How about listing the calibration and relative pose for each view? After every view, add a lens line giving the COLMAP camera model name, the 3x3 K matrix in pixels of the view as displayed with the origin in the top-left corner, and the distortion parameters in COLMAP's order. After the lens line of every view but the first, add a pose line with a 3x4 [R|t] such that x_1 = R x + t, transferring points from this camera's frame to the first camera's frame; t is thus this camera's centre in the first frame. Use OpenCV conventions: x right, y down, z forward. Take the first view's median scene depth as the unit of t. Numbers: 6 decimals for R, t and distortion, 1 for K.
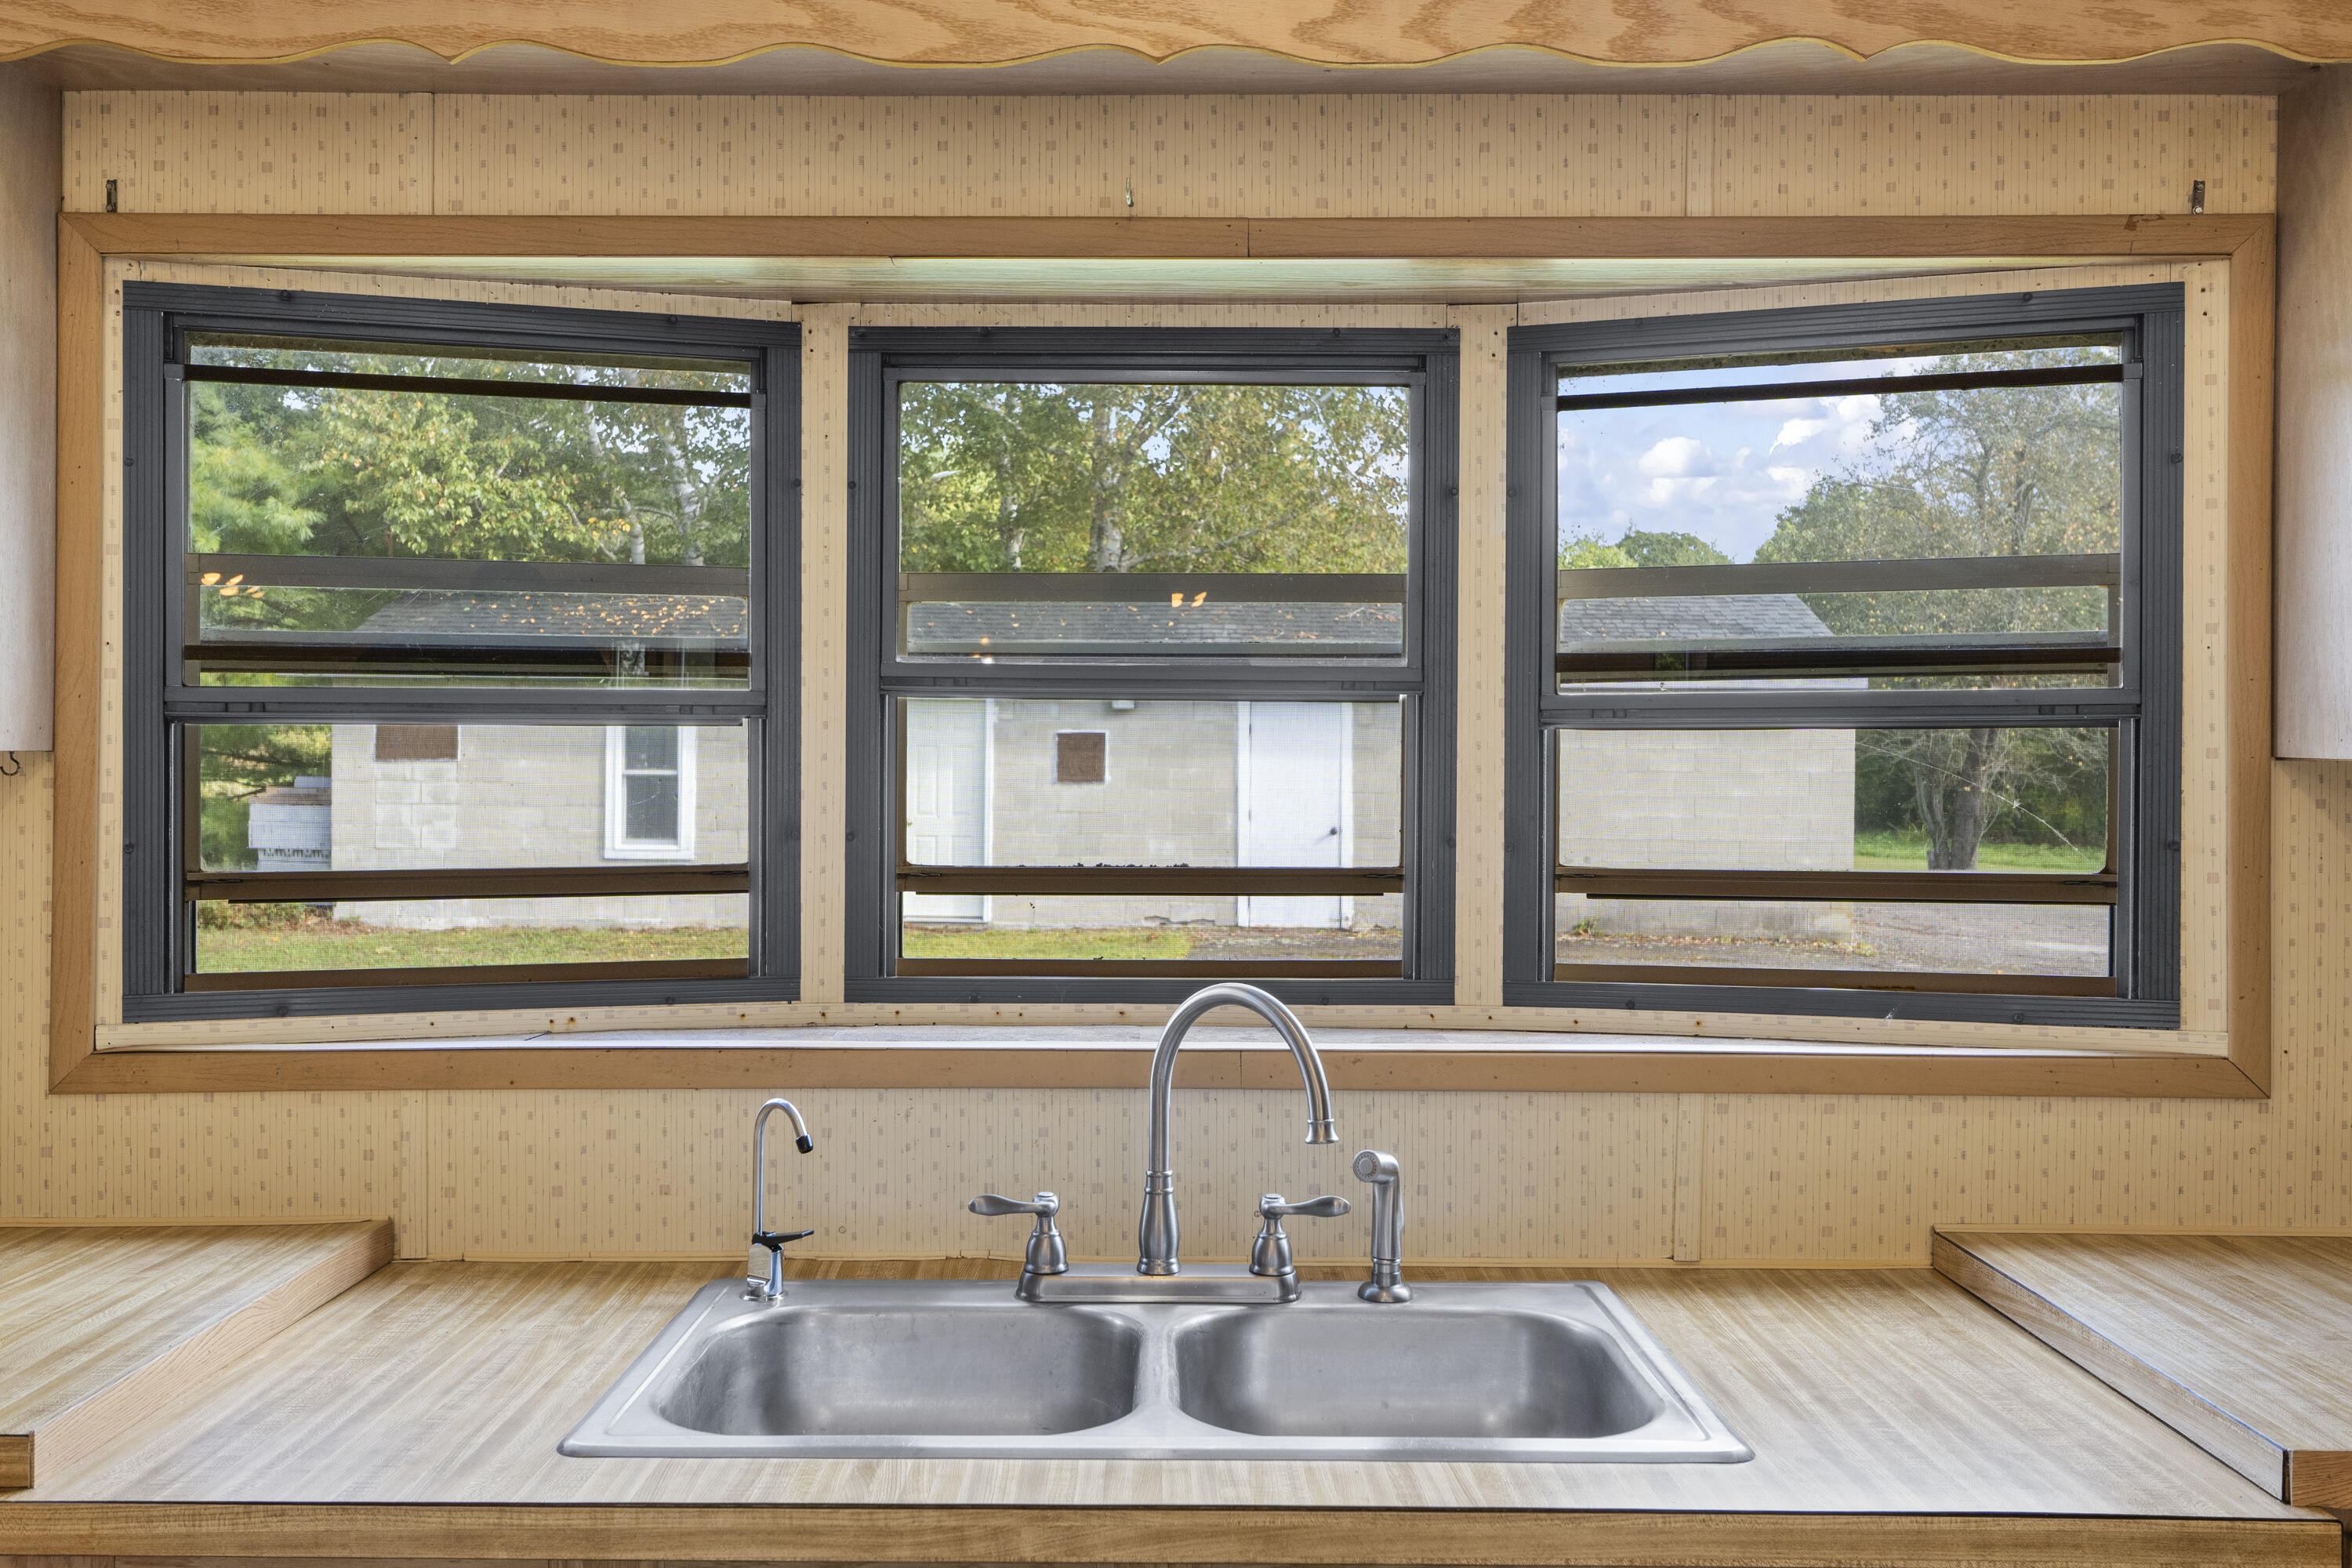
lens RADIAL K [[1964.6, 0, 1173.6], [0, 1964.6, 766.5], [0, 0, 1]] dist [-0.004830, -0.001000]
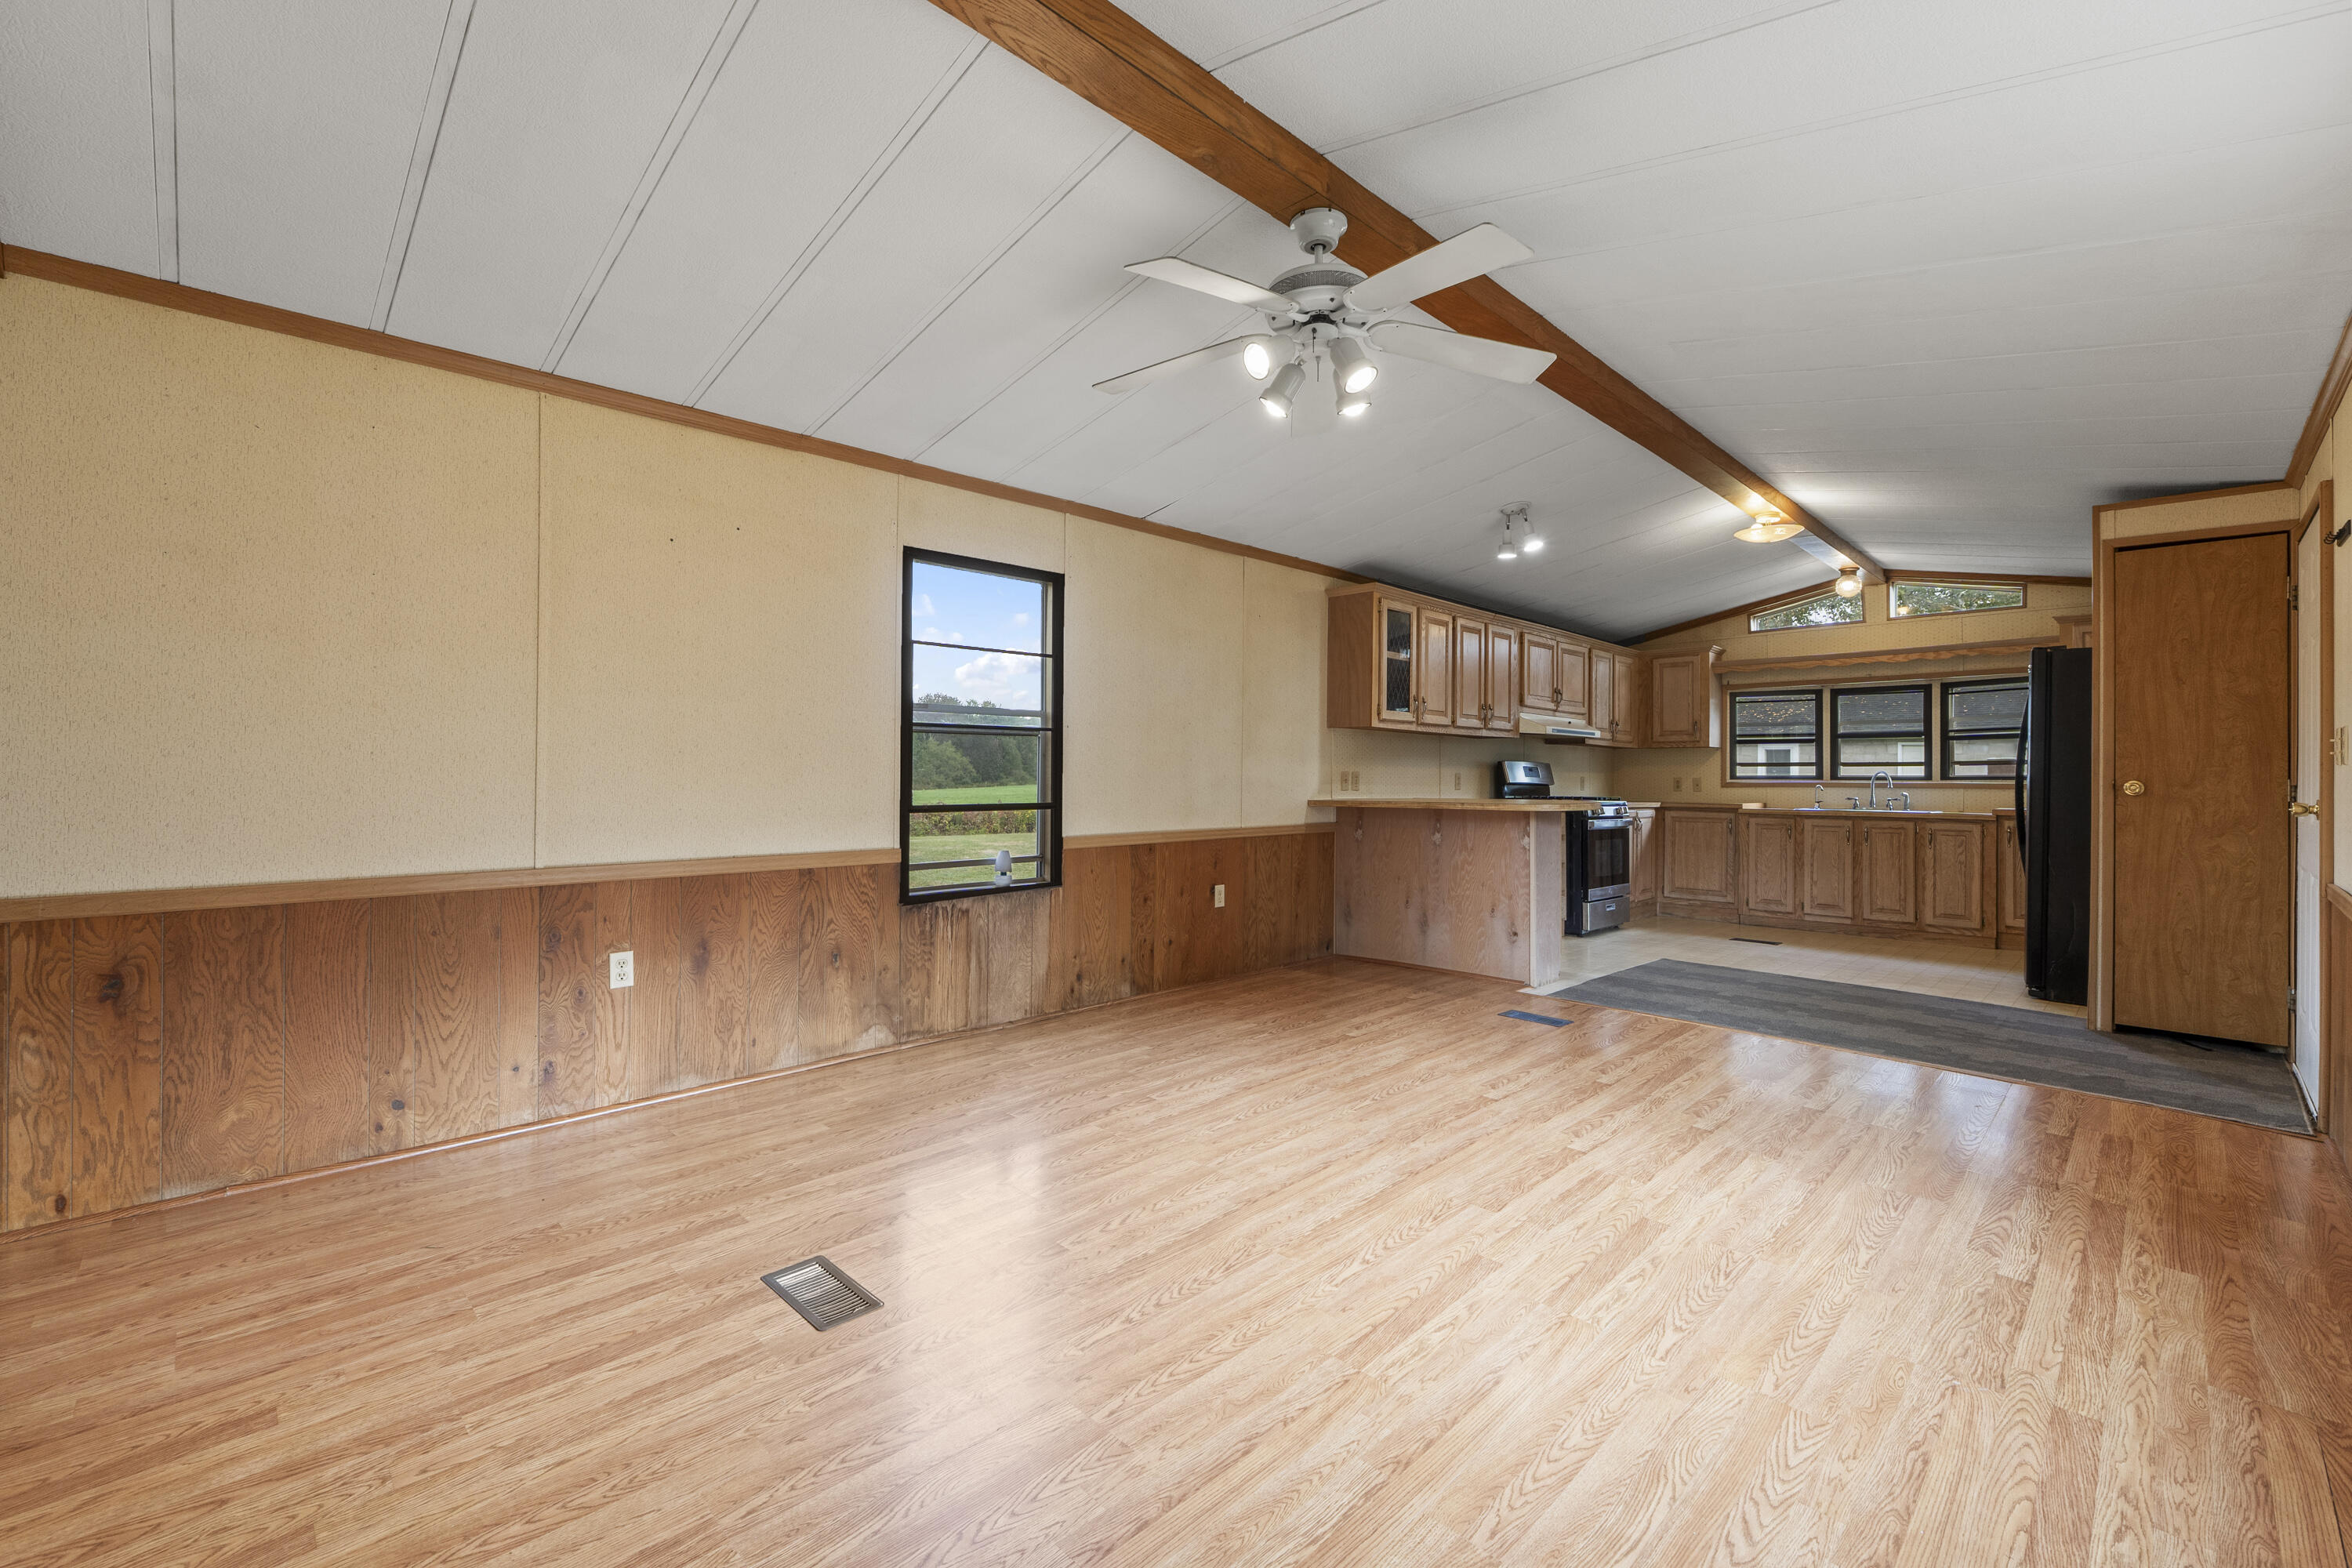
lens RADIAL K [[993.3, 0, 1175.5], [0, 993.3, 765.8], [0, 0, 1]] dist [-0.005732, -0.000305]
pose [[0.701693, -0.010112, -0.712408, 0.833786], [-0.007400, 0.999742, -0.021479, 0.179187], [0.712441, 0.020343, 0.701437, -3.697700]]
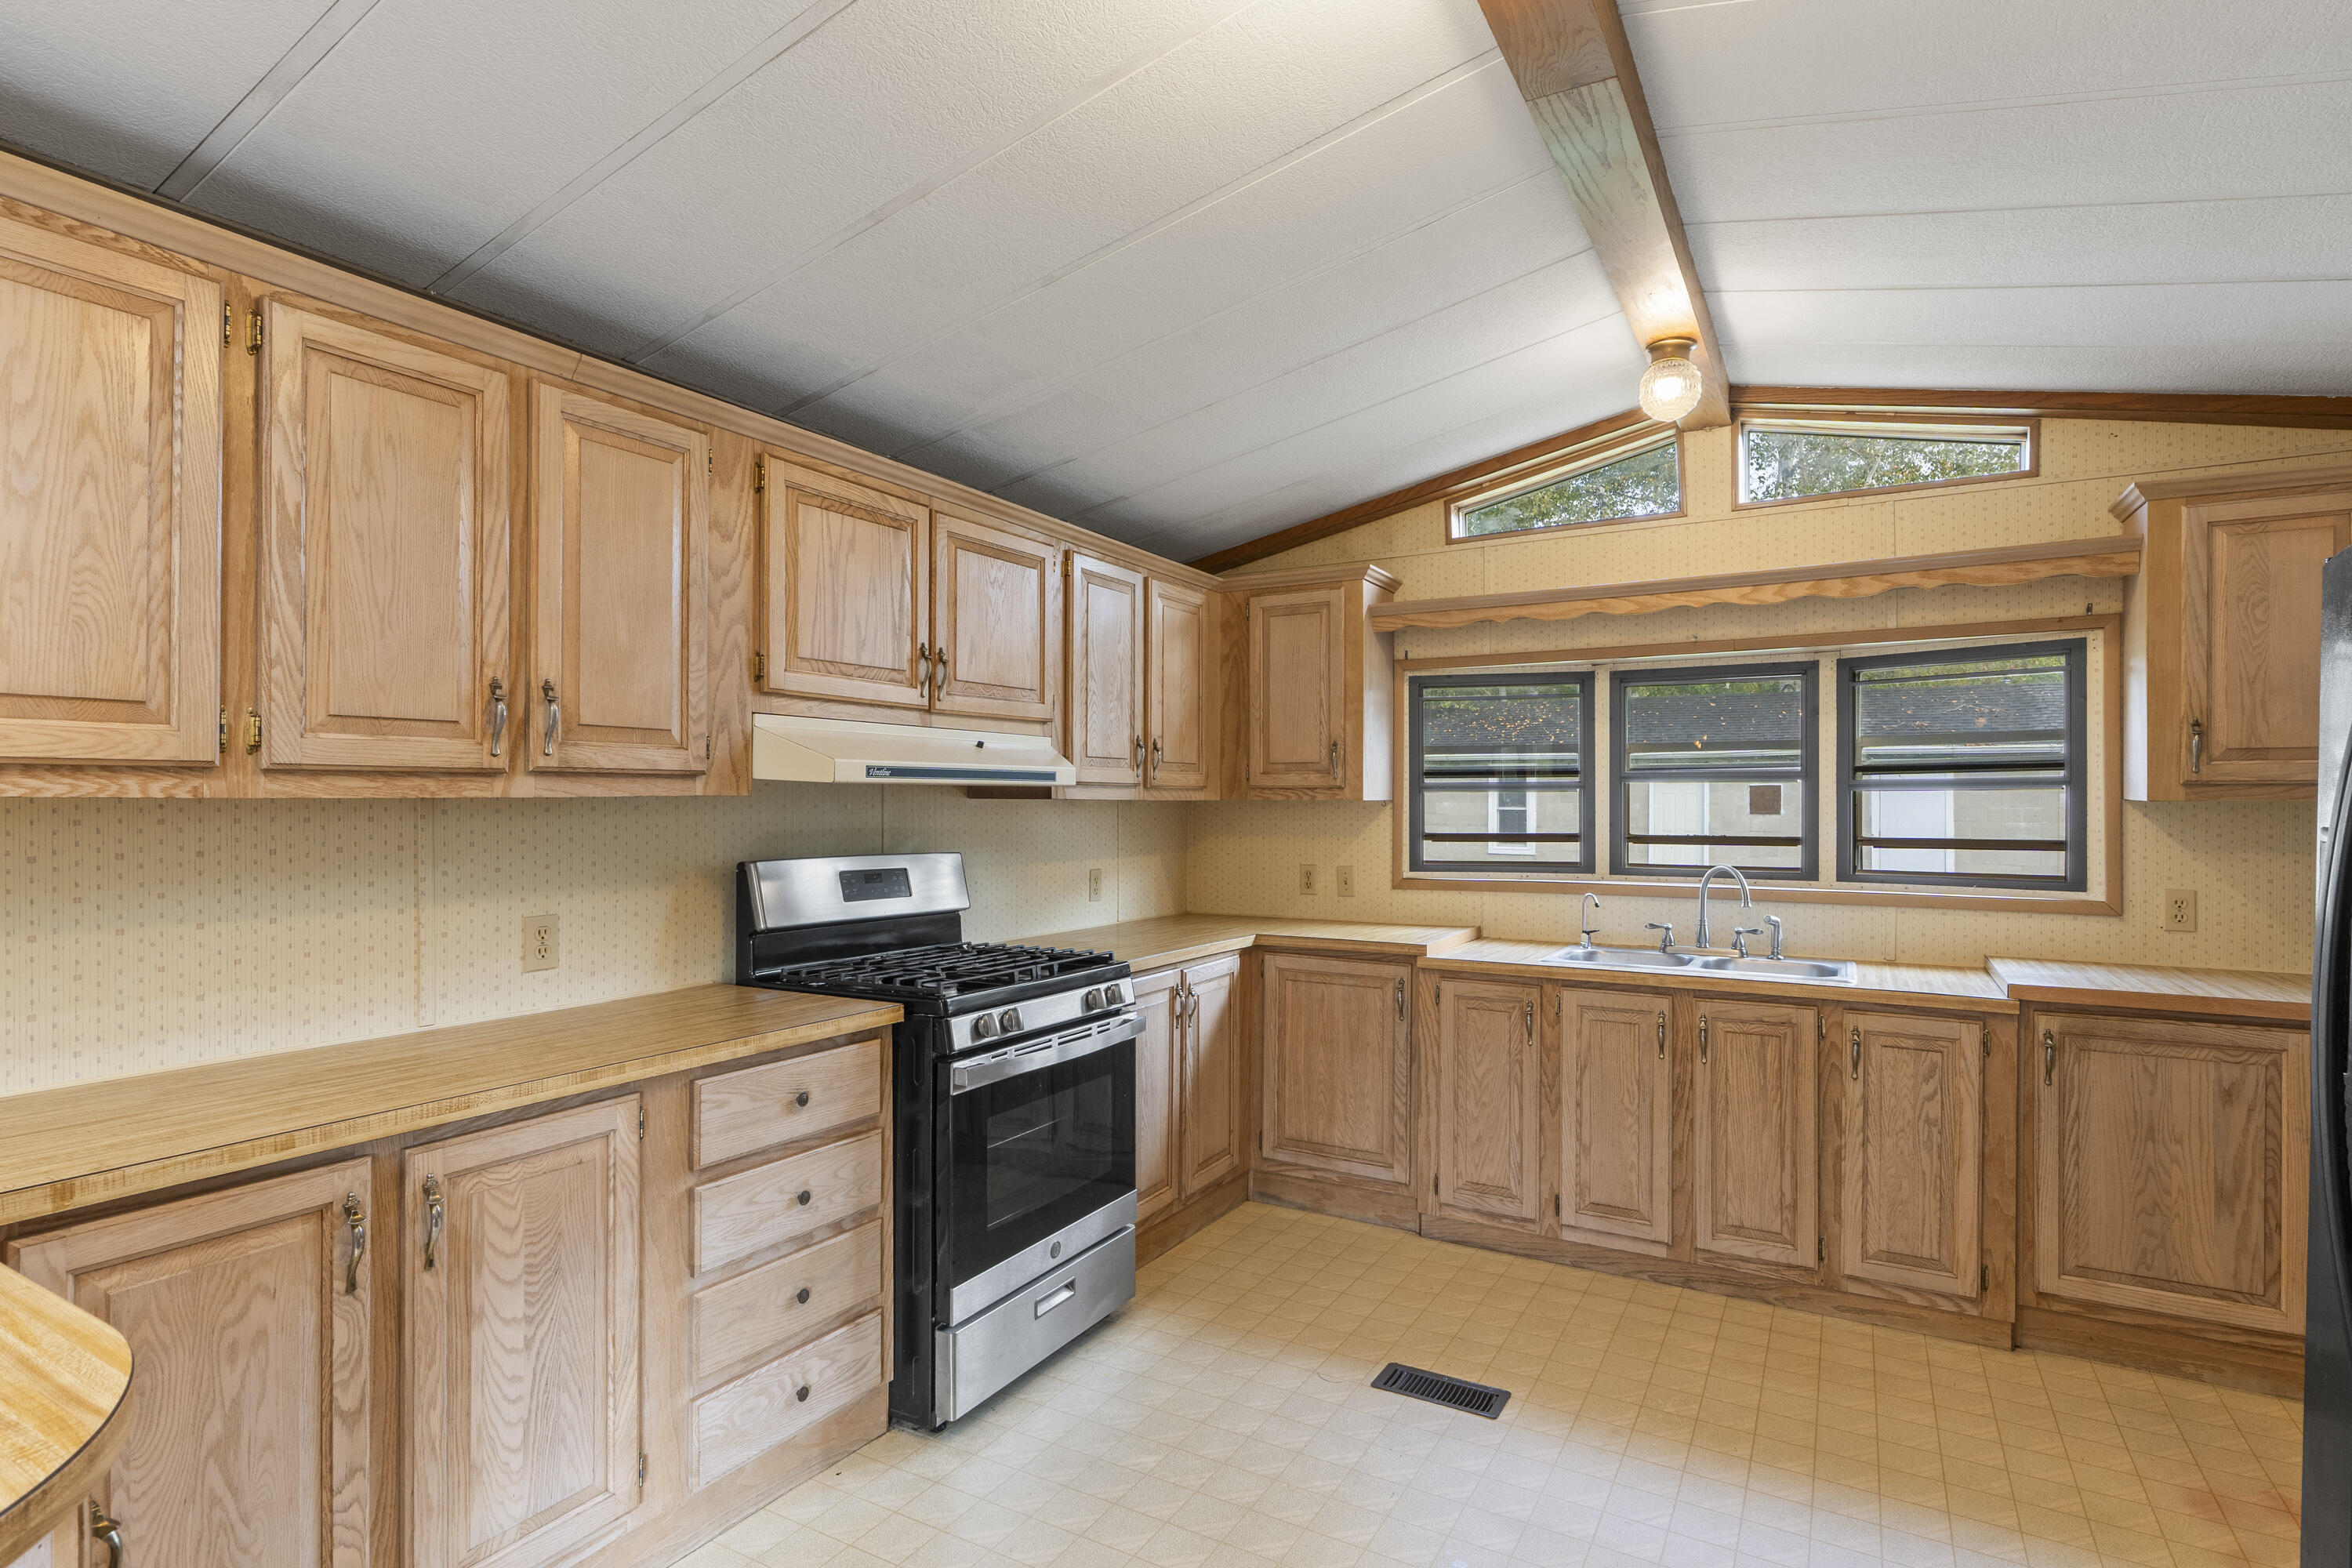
lens RADIAL K [[1169.7, 0, 1175.3], [0, 1169.7, 794.7], [0, 0, 1]] dist [-0.003836, -0.000150]
pose [[0.863610, -0.005867, -0.504126, 0.214198], [0.000893, 0.999949, -0.010108, 0.004595], [0.504159, 0.008279, 0.863571, -1.177605]]
